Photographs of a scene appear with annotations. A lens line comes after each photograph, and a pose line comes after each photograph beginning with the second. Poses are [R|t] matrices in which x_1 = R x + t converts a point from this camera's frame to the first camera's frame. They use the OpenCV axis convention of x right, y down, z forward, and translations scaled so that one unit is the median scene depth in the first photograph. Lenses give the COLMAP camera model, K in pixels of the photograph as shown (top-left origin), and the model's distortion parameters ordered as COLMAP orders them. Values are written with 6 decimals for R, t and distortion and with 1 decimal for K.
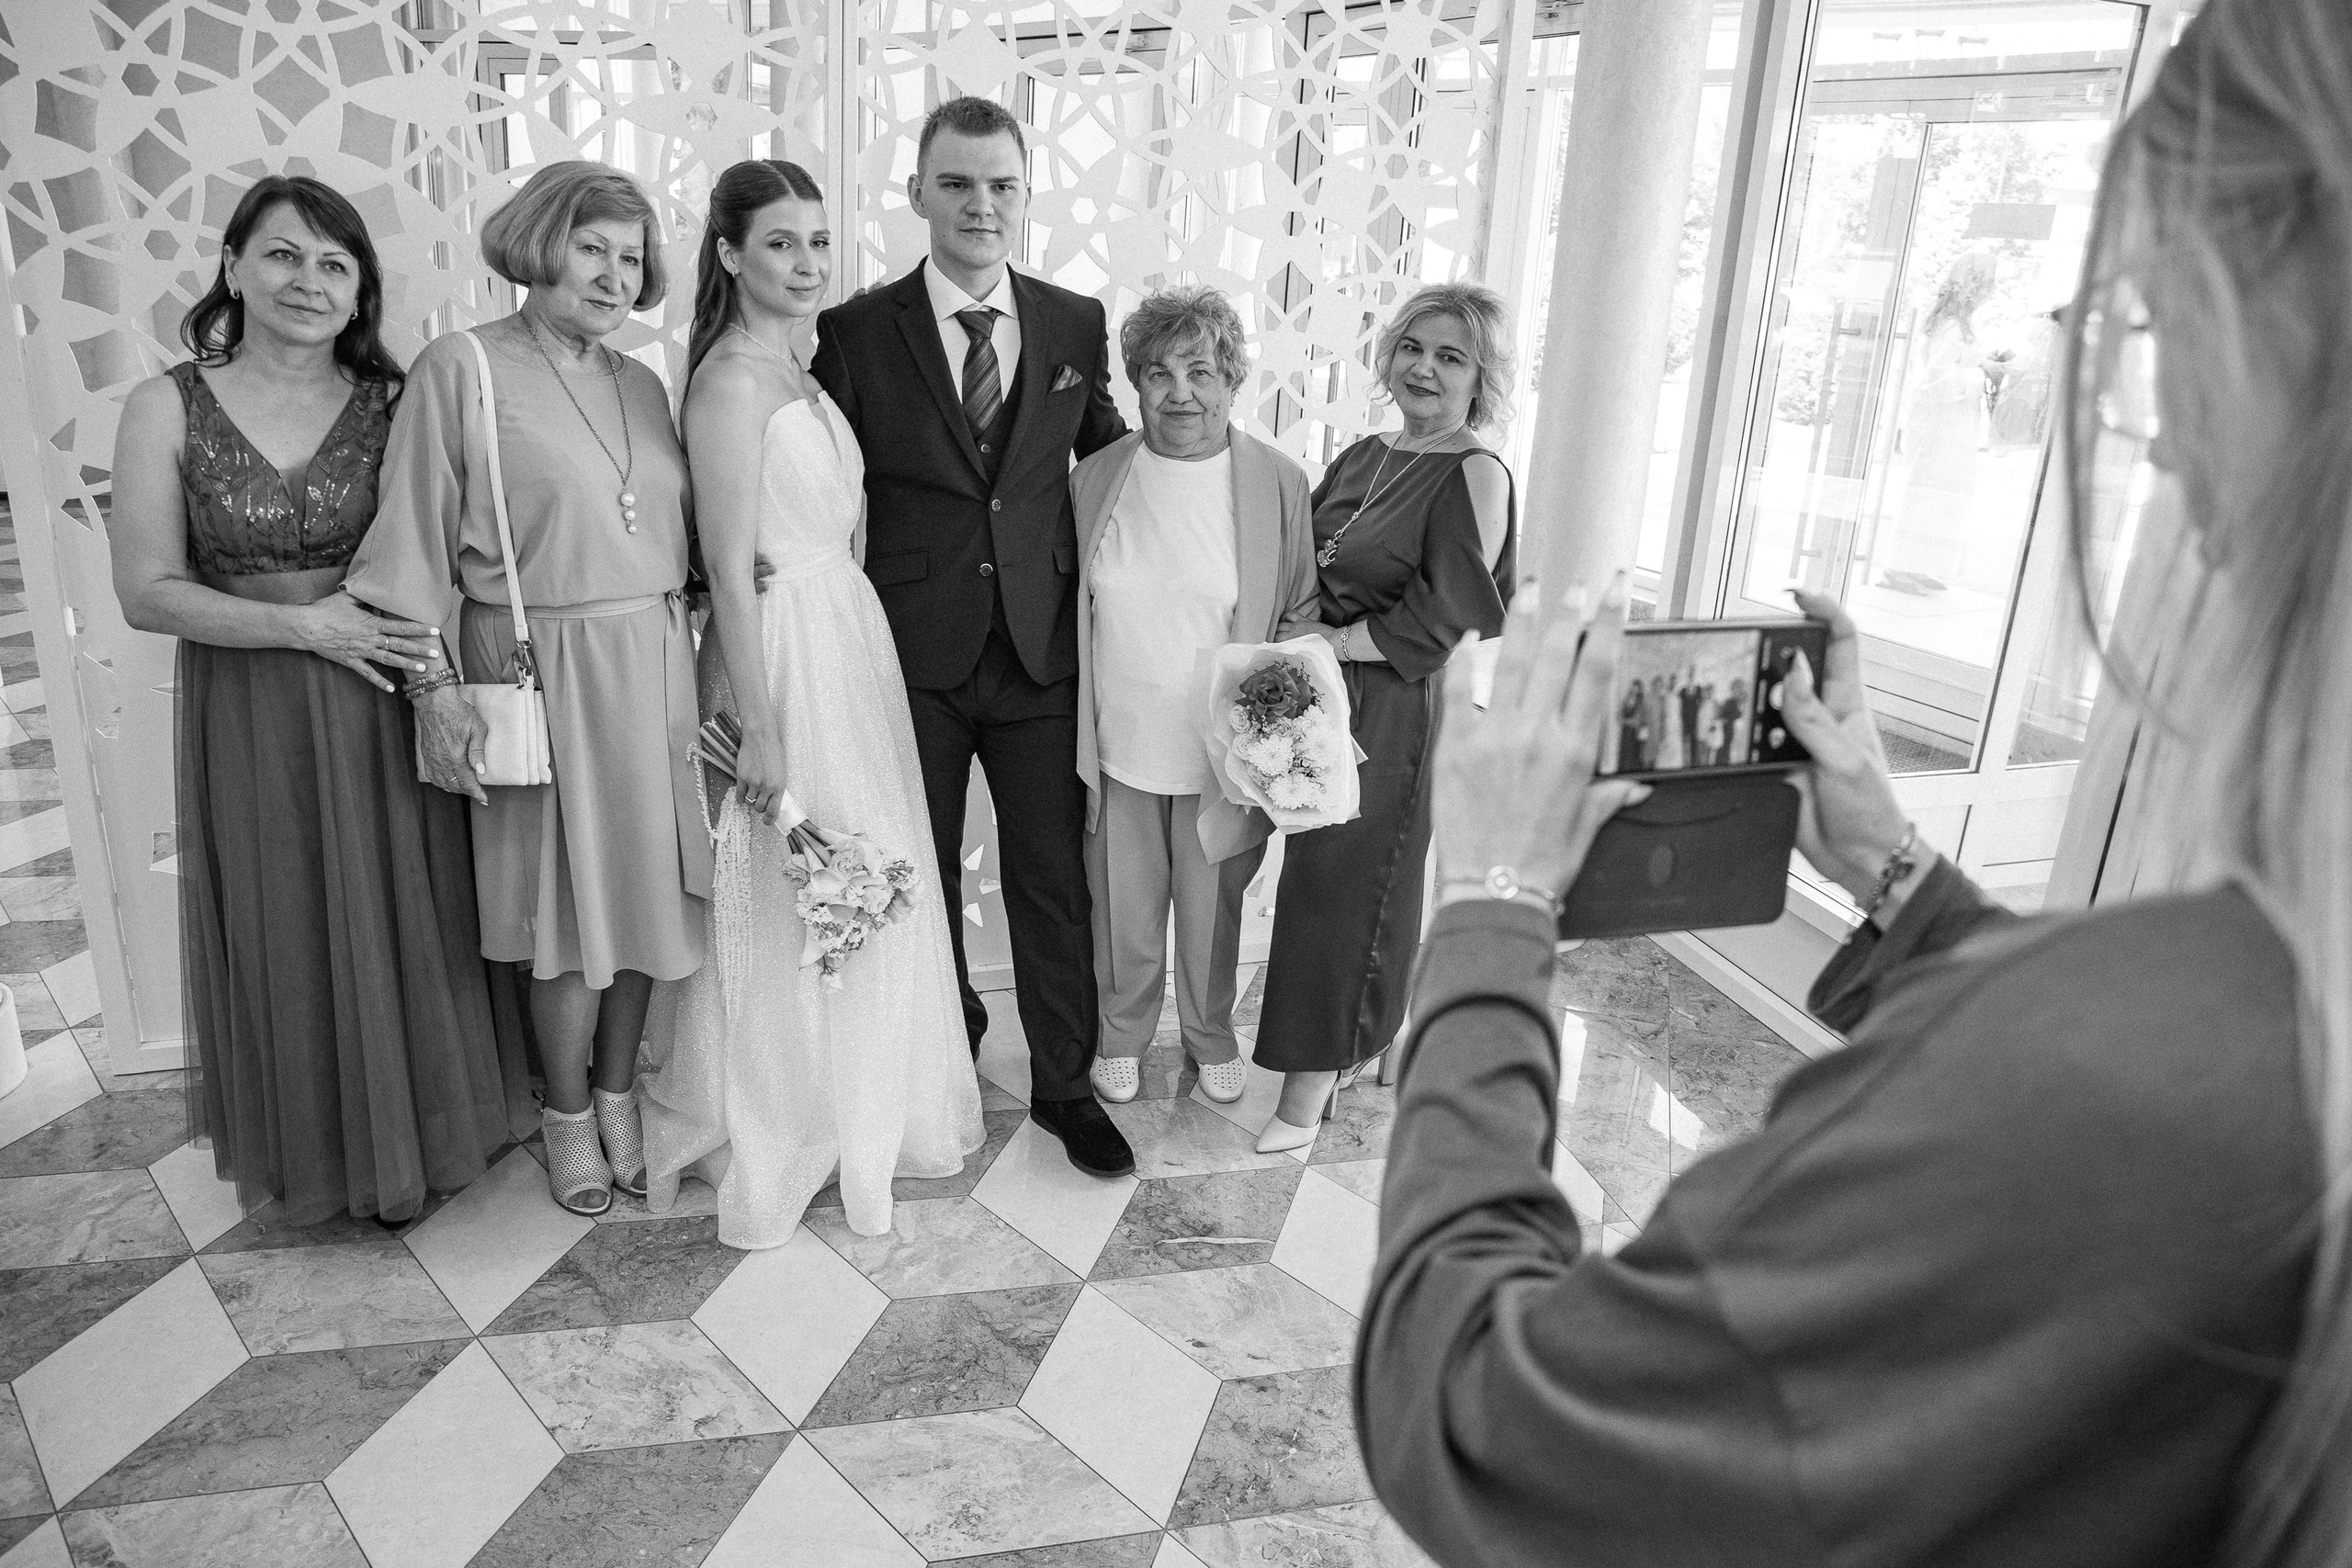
lens RADIAL K [[1517.7, 0, 1180.4], [0, 1517.7, 744.2], [0, 0, 1]] dist [-0.101643, 0.067470]
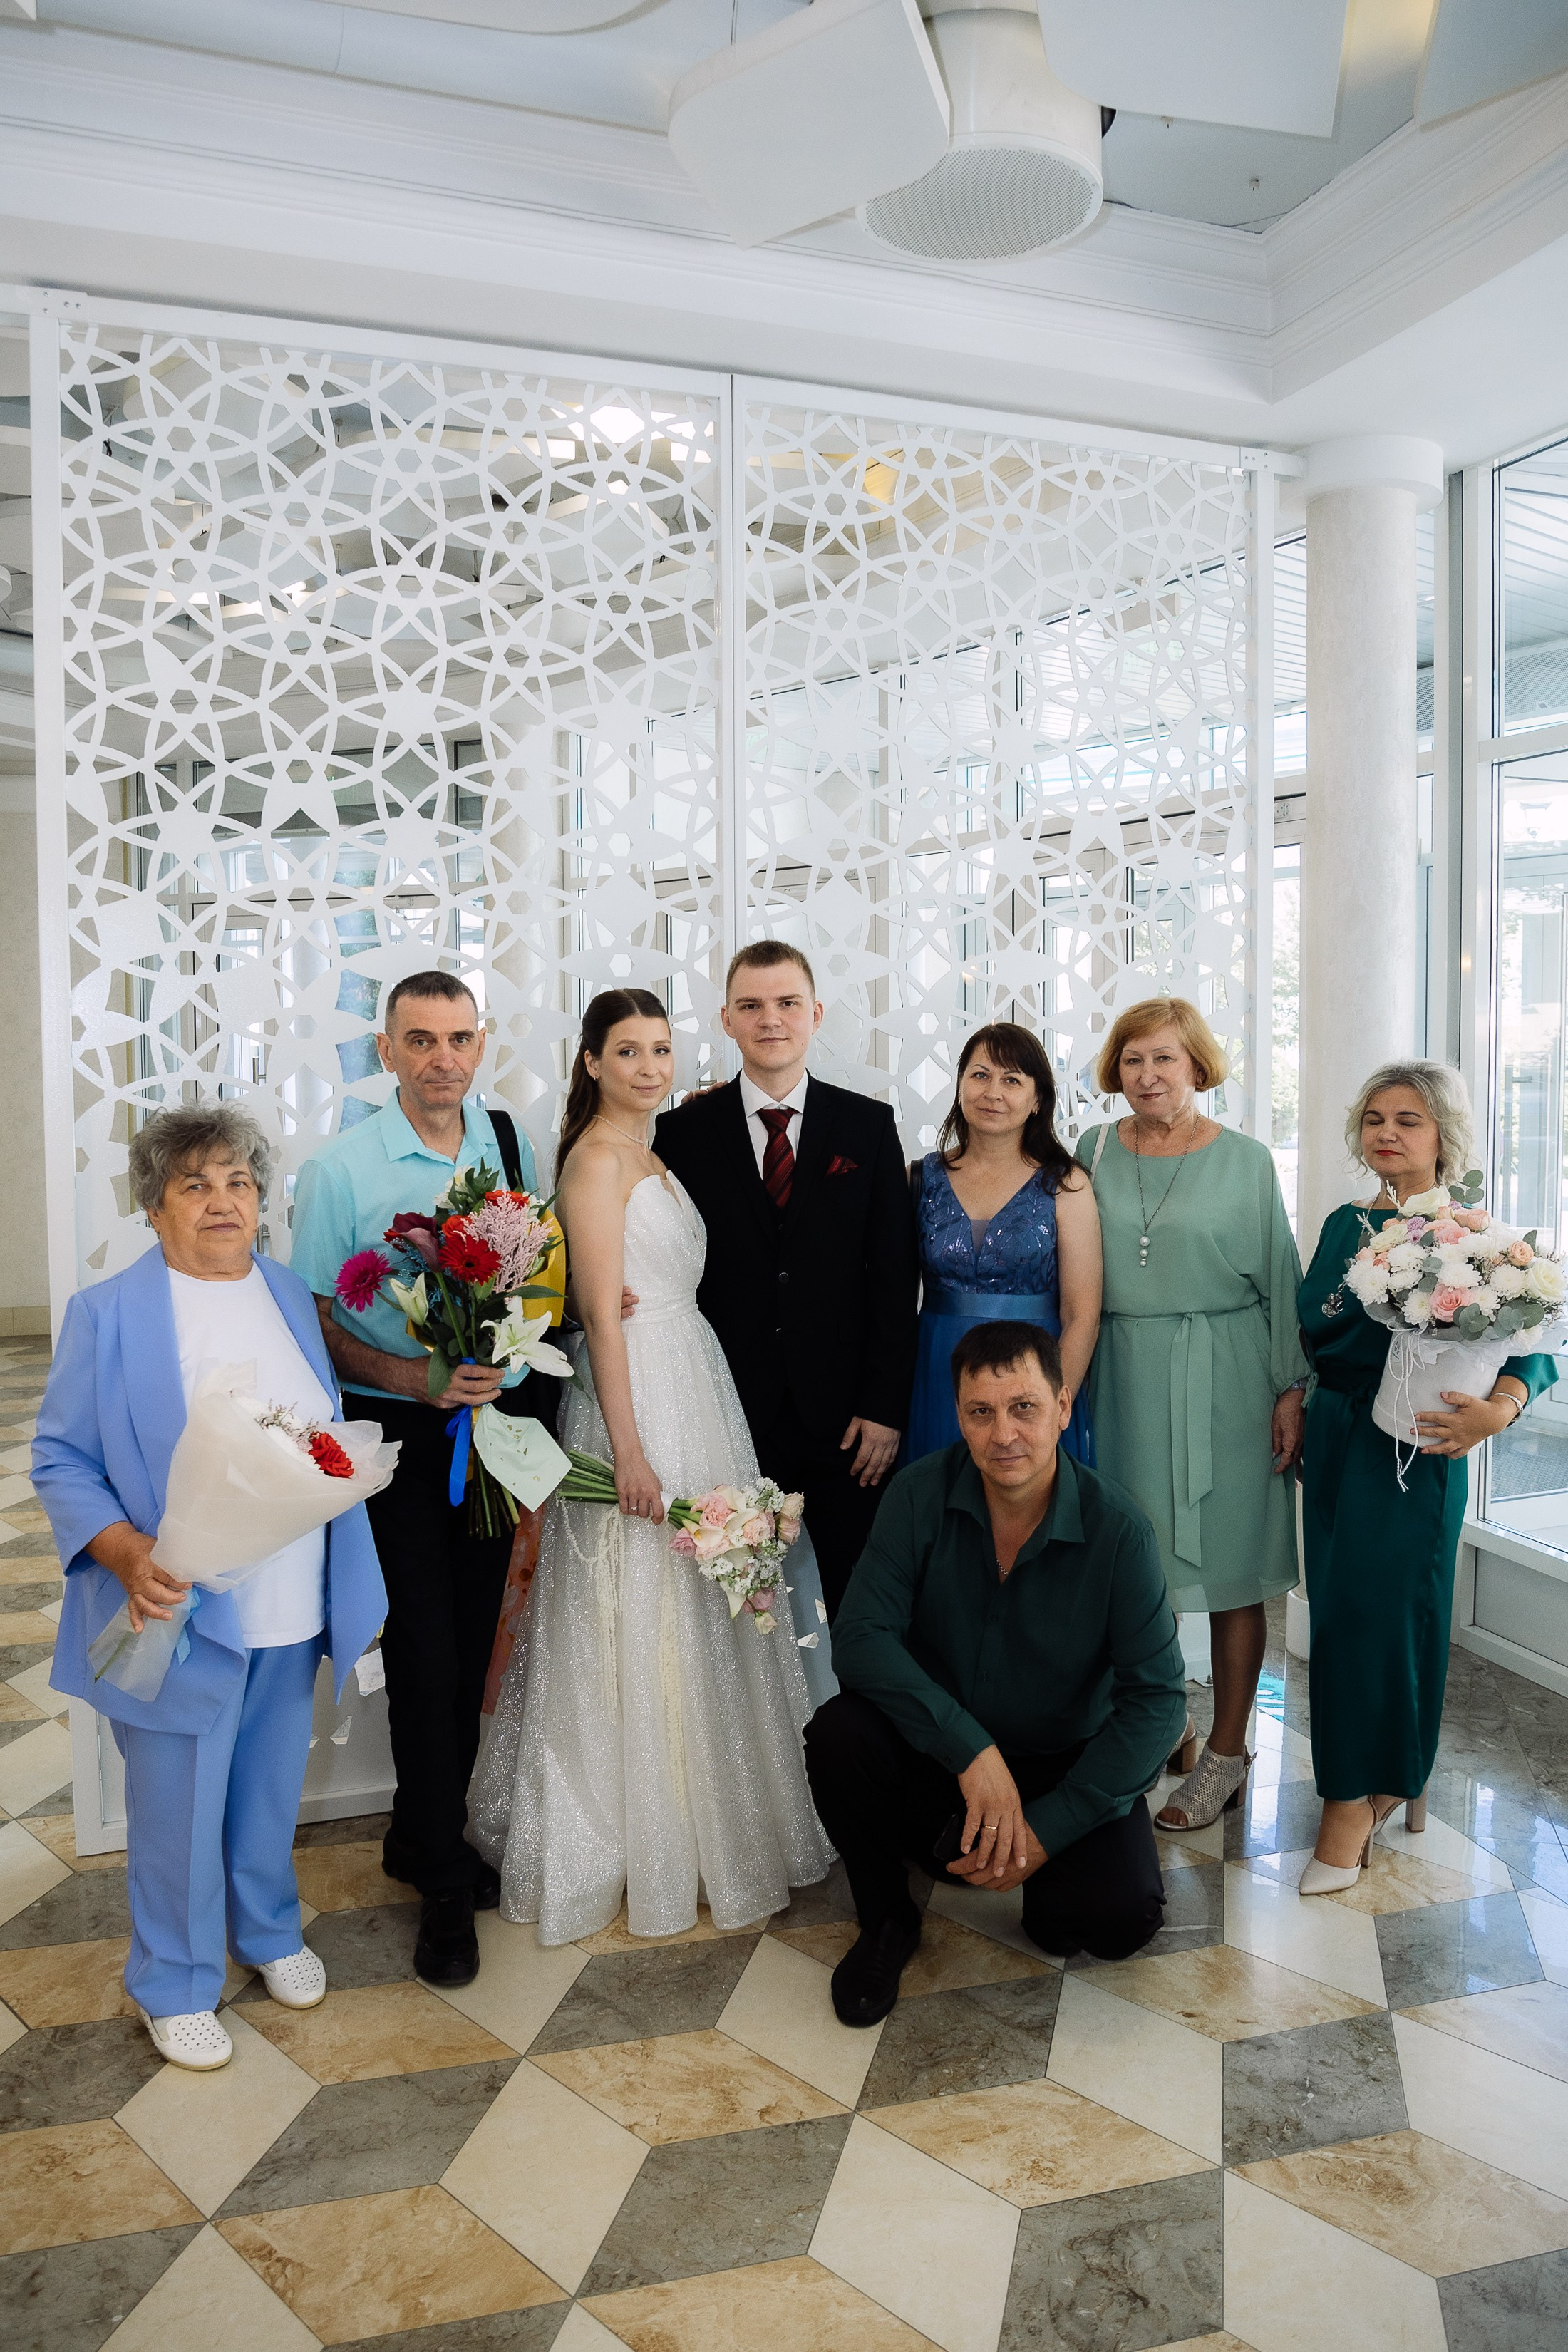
lens RADIAL K [[1611.0, 0, 768.1], [0, 1611.0, 1177.5], [0, 0, 1]] dist [-0.112765, 0.079498]
pose [[0.997726, -0.067360, -0.002368, -0.270234], [0.065059, 0.971638, -0.227347, 0.054818], [0.017615, 0.226676, 0.973811, -0.263372]]
